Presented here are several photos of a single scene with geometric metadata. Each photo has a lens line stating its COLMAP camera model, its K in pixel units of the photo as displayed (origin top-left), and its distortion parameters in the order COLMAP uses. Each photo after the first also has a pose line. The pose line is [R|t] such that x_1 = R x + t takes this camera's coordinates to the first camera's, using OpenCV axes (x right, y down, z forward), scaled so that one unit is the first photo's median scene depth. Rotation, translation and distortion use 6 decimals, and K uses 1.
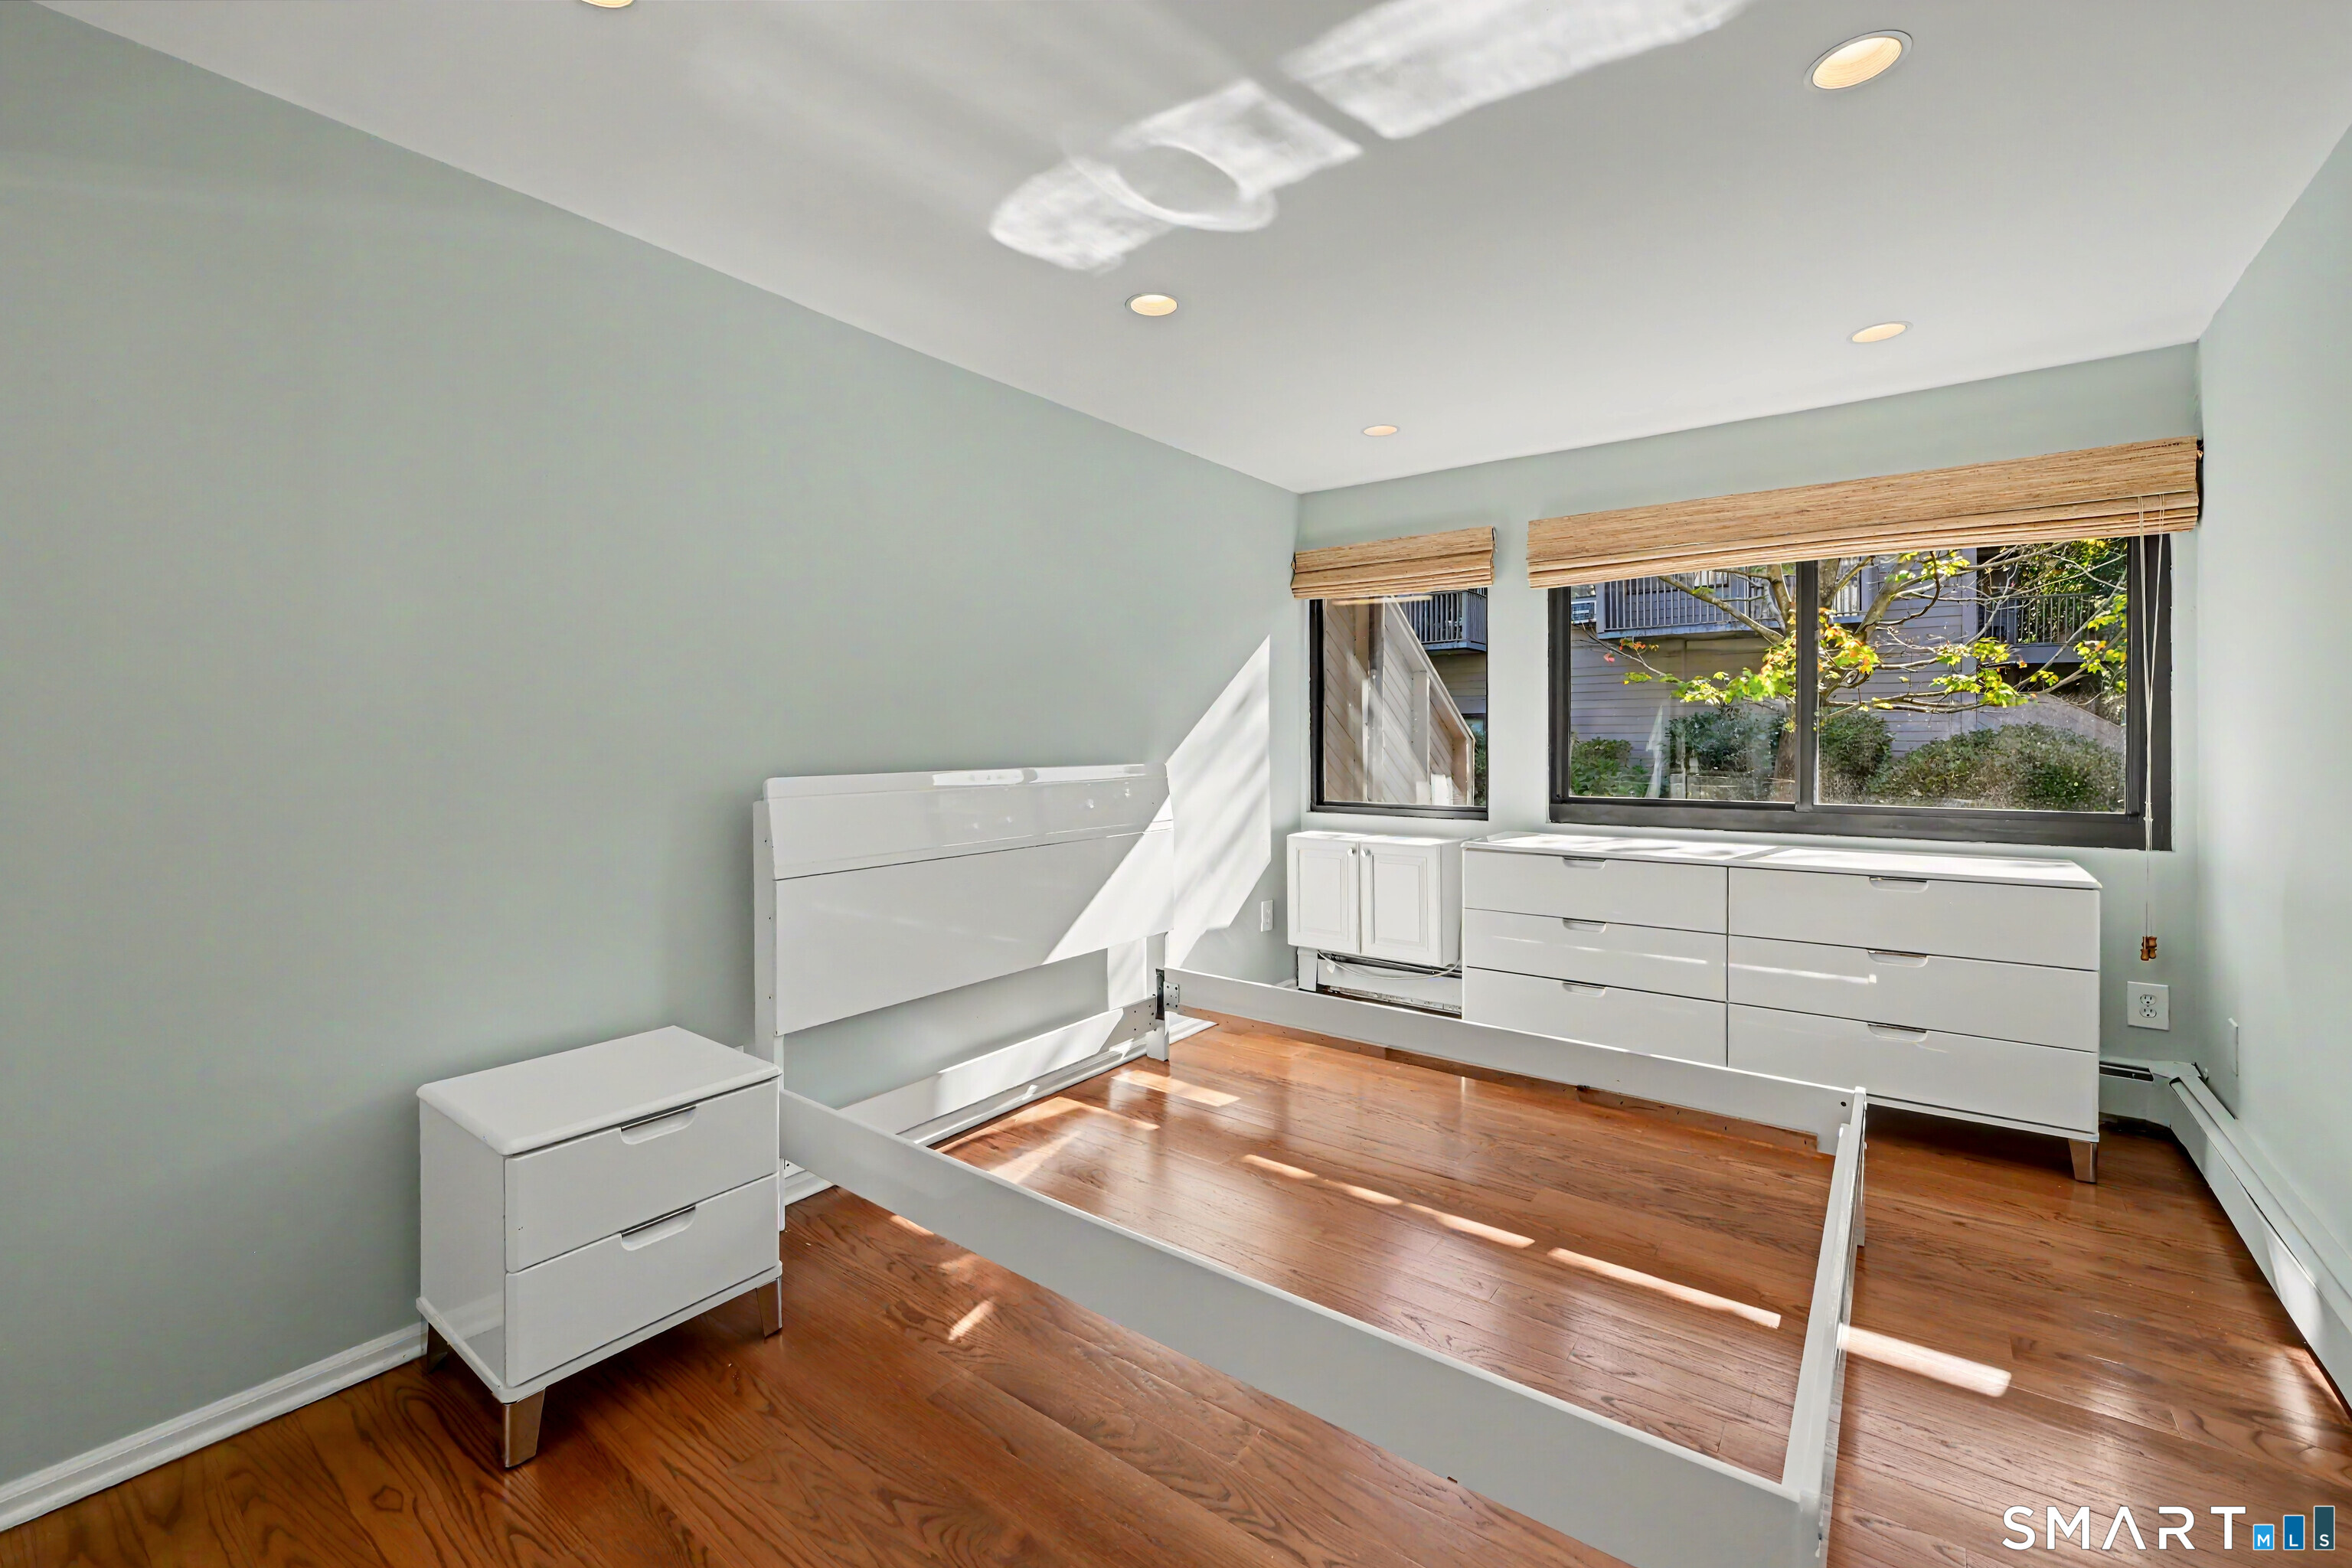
lens RADIAL K [[975.4, 0, 1163.1], [0, 975.4, 776.2], [0, 0, 1]] dist [0.002589, 0.000297]
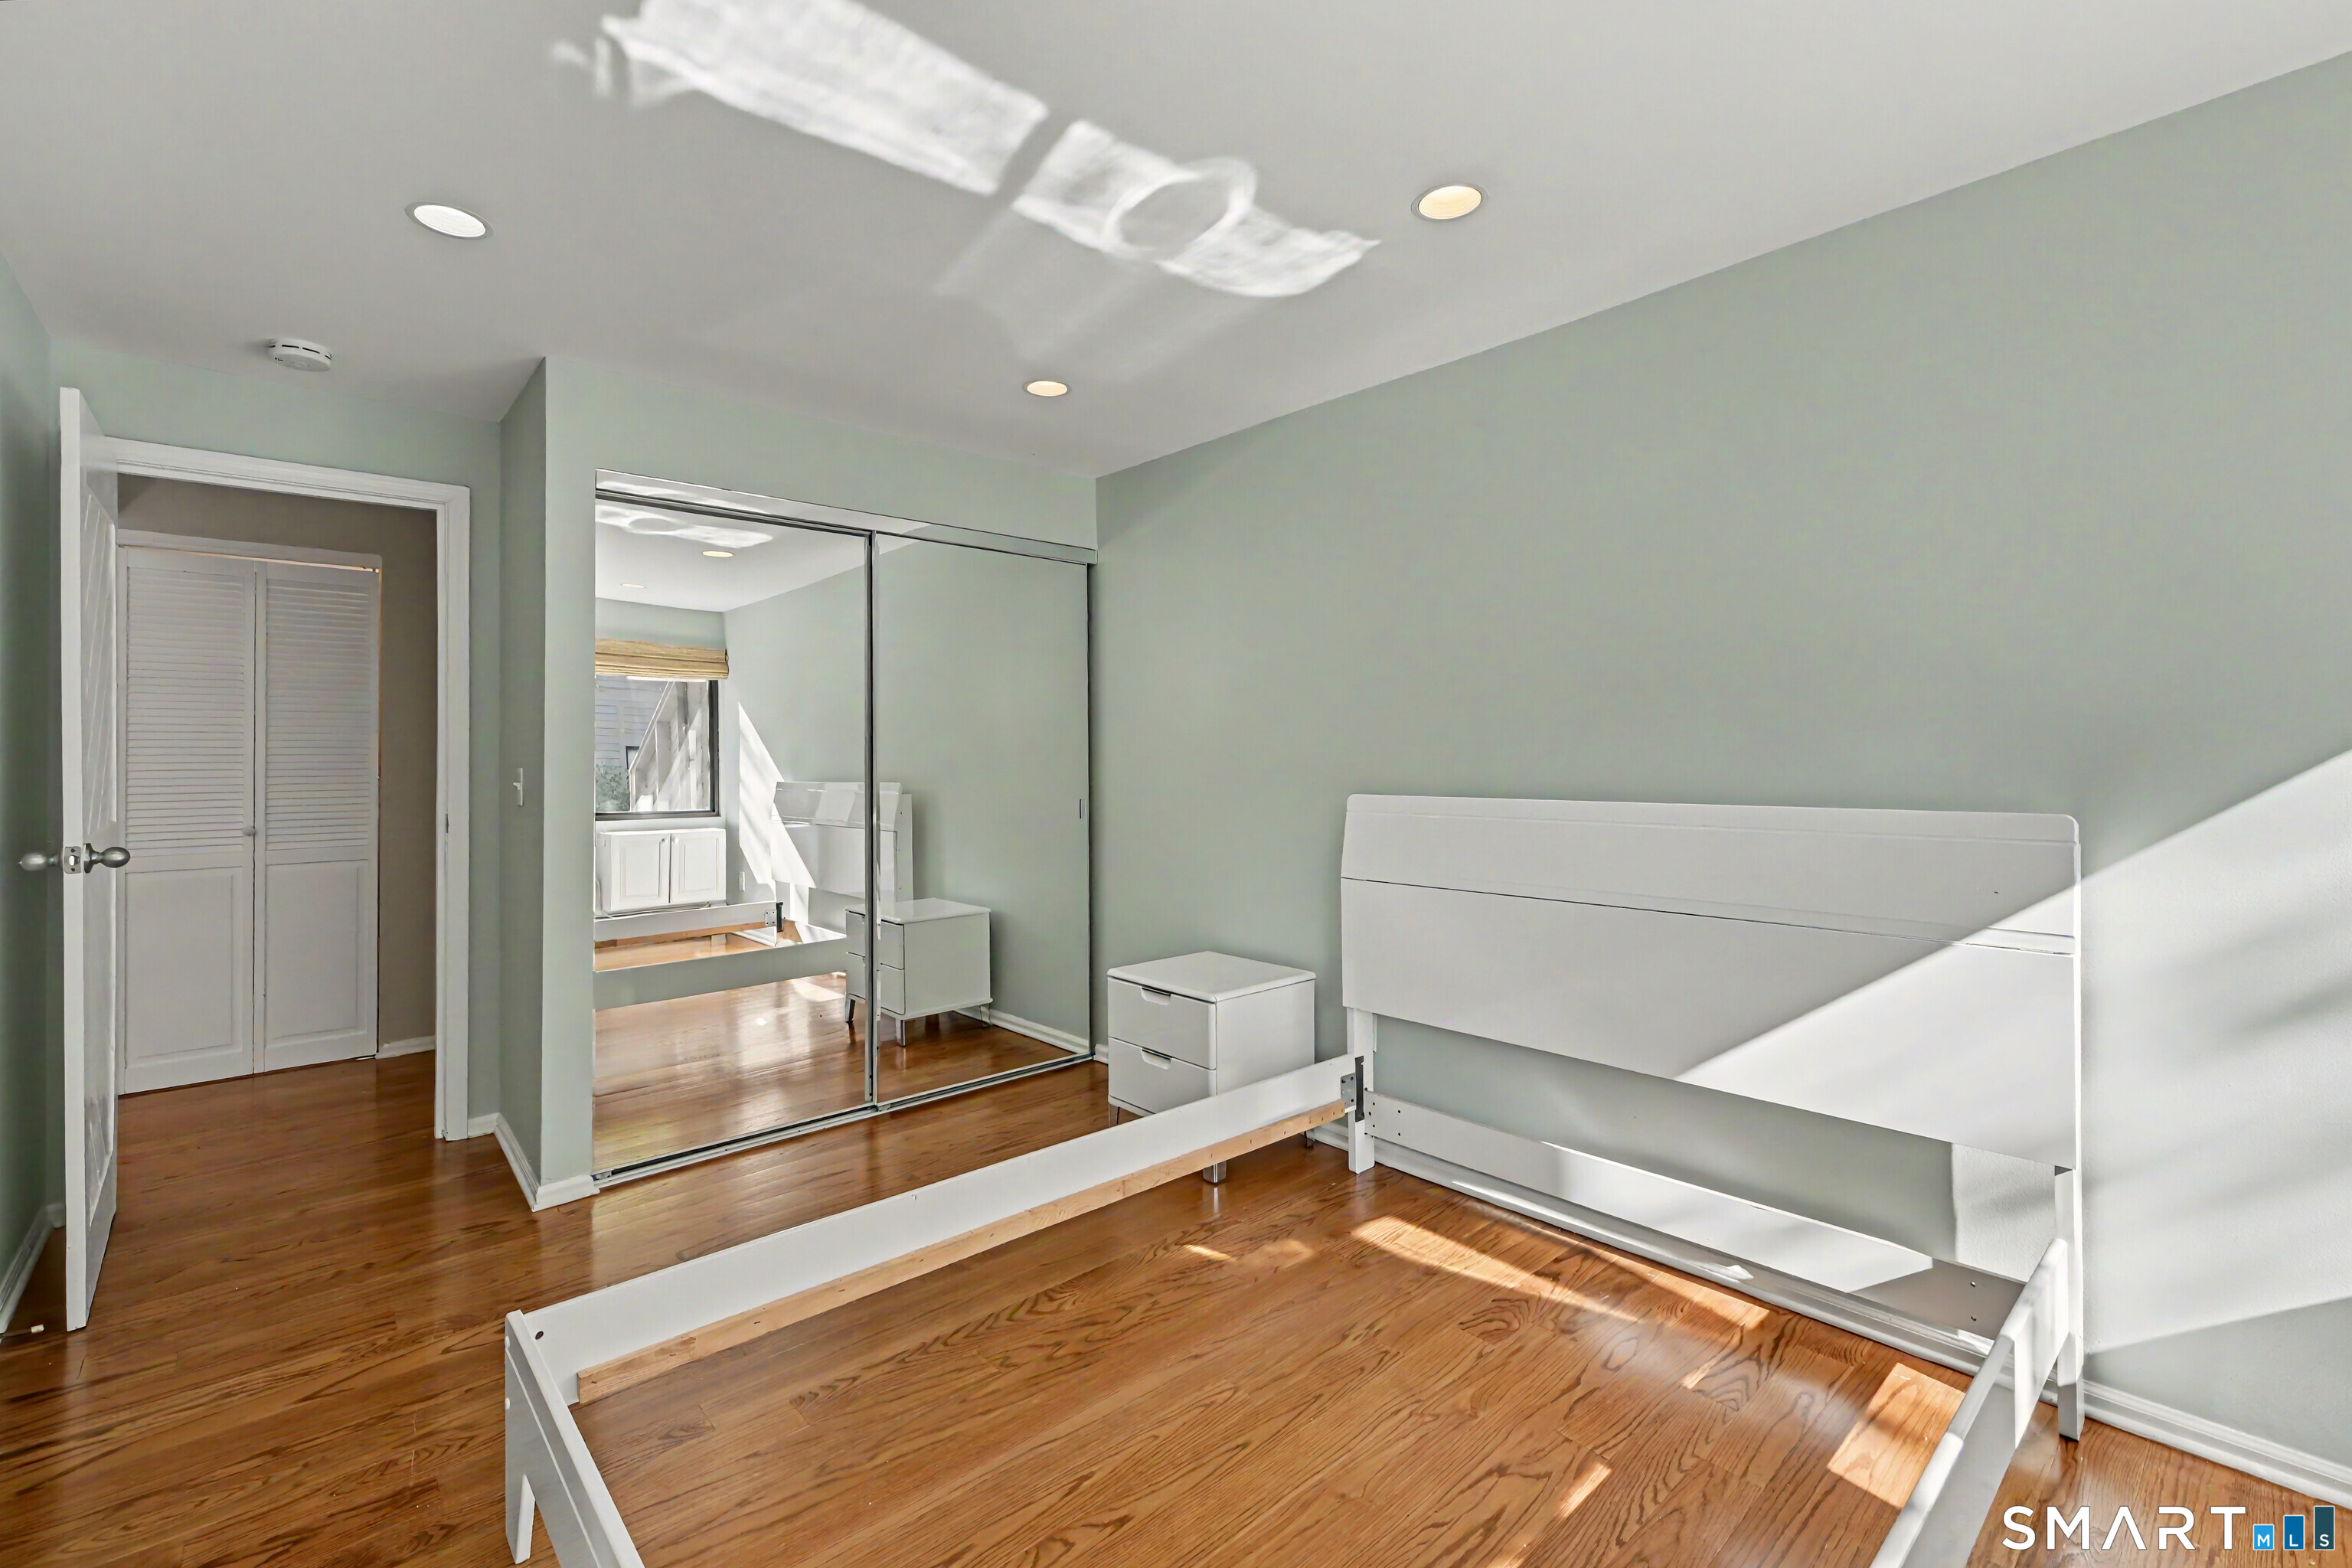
lens RADIAL K [[1005.7, 0, 1177.0], [0, 1005.7, 747.5], [0, 0, 1]] dist [0.000895, -0.000149]
pose [[-0.209975, -0.017614, -0.977548, 0.962969], [-0.023768, 0.999634, -0.012907, -0.037958], [0.977418, 0.020524, -0.210317, 1.145789]]
